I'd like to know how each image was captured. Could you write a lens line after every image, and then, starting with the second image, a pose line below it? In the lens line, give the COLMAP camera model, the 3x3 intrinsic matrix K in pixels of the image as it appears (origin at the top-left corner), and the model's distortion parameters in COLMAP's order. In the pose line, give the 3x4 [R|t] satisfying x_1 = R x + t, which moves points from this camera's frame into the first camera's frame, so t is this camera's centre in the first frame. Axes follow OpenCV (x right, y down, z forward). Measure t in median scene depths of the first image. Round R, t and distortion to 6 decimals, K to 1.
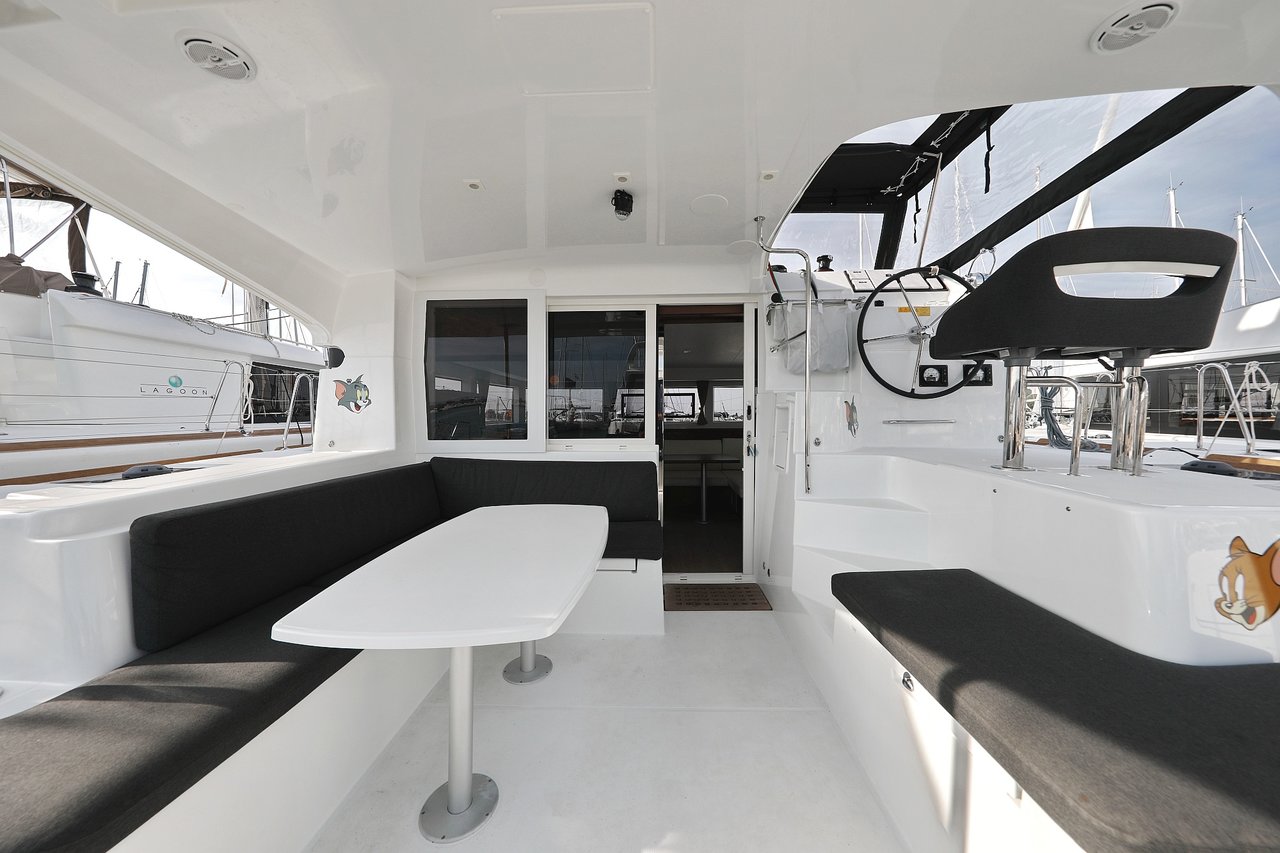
lens RADIAL K [[404.2, 0, 654.5], [0, 404.2, 414.5], [0, 0, 1]] dist [-0.014791, 0.000059]
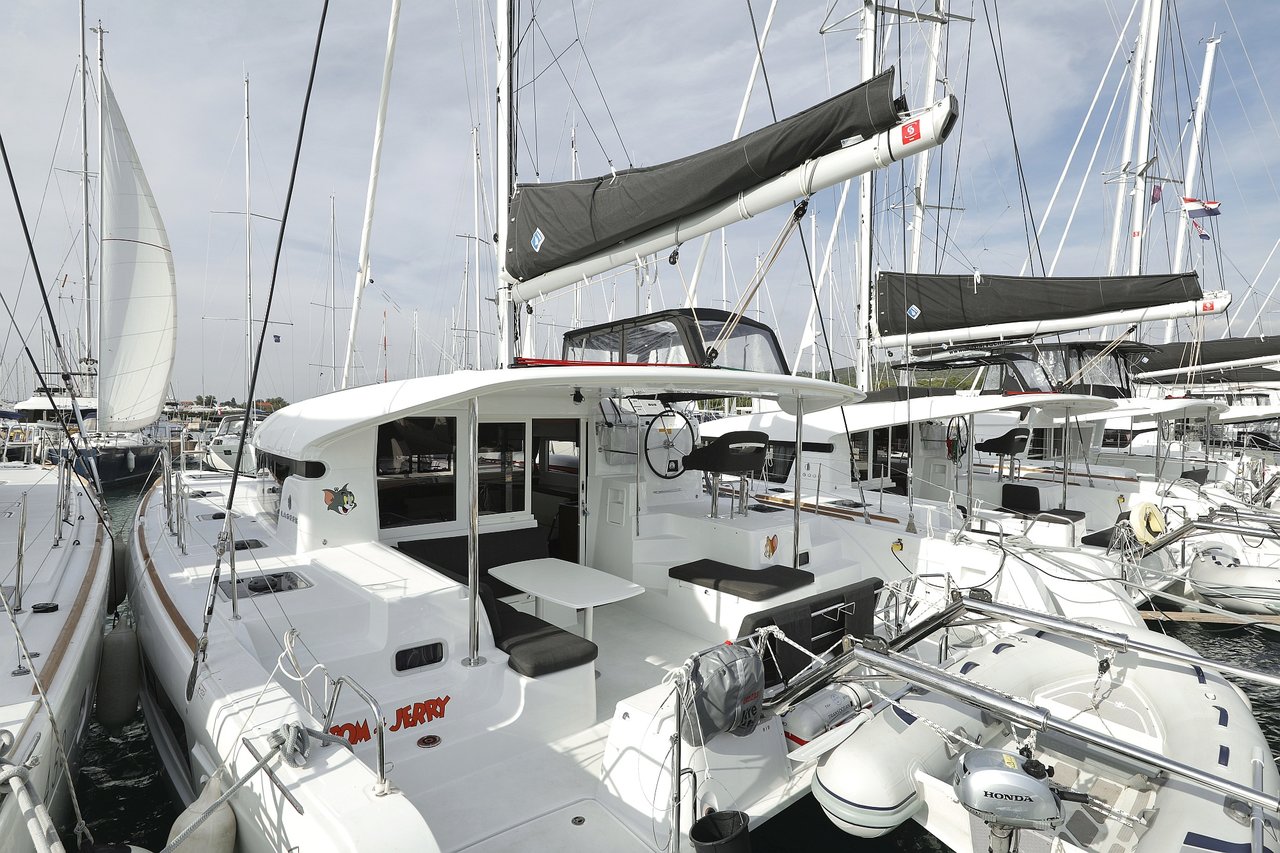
lens RADIAL K [[689.6, 0, 640.0], [0, 689.6, 426.5], [0, 0, 1]] dist [0.000050, -0.000284]
pose [[0.711479, -0.011170, 0.702619, -1.554313], [-0.027724, 0.998649, 0.043950, -0.385092], [-0.702161, -0.050749, 0.710208, -1.092169]]
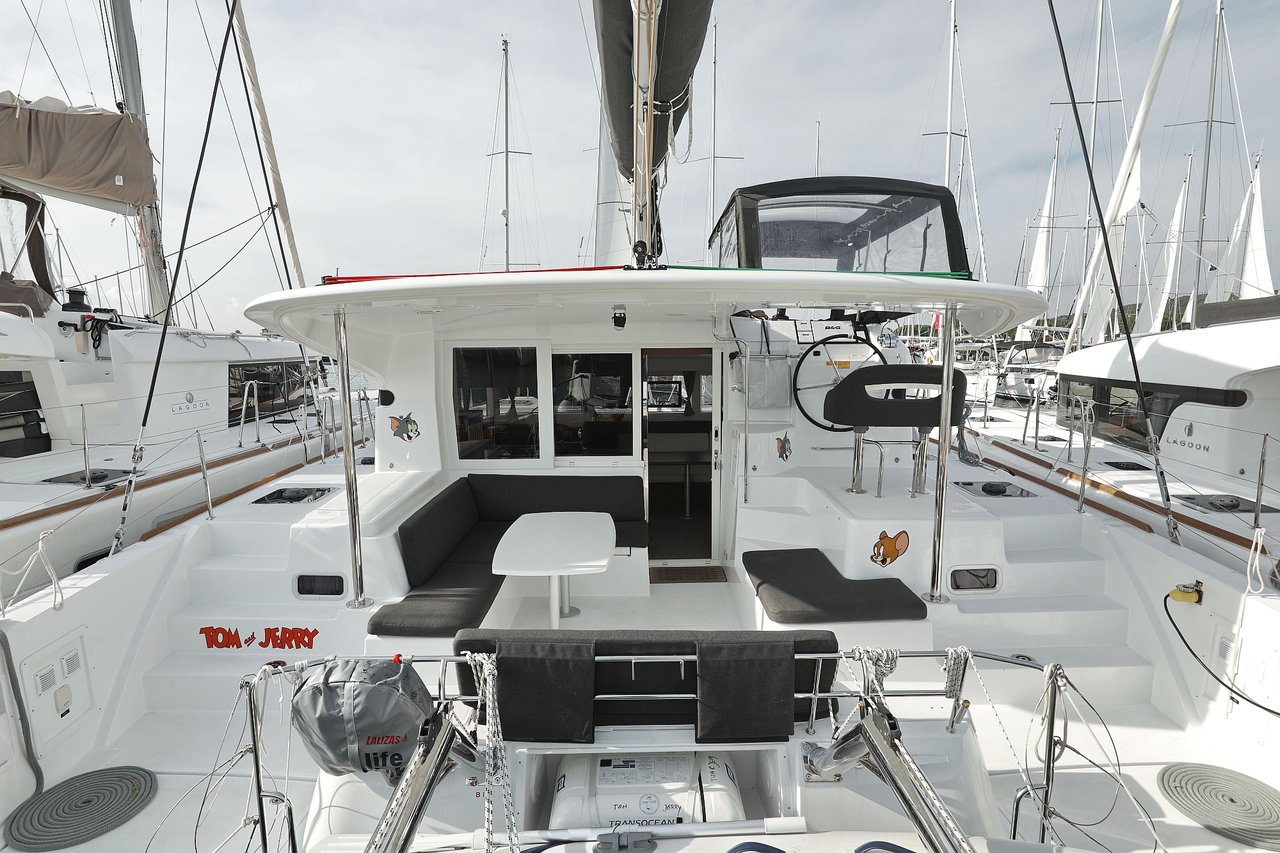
lens RADIAL K [[701.1, 0, 640.0], [0, 701.1, 426.5], [0, 0, 1]] dist [-0.030932, -0.001286]
pose [[0.999870, -0.011013, 0.011736, -0.029473], [0.009186, 0.989284, 0.145717, -0.368212], [-0.013216, -0.145590, 0.989257, -1.199614]]
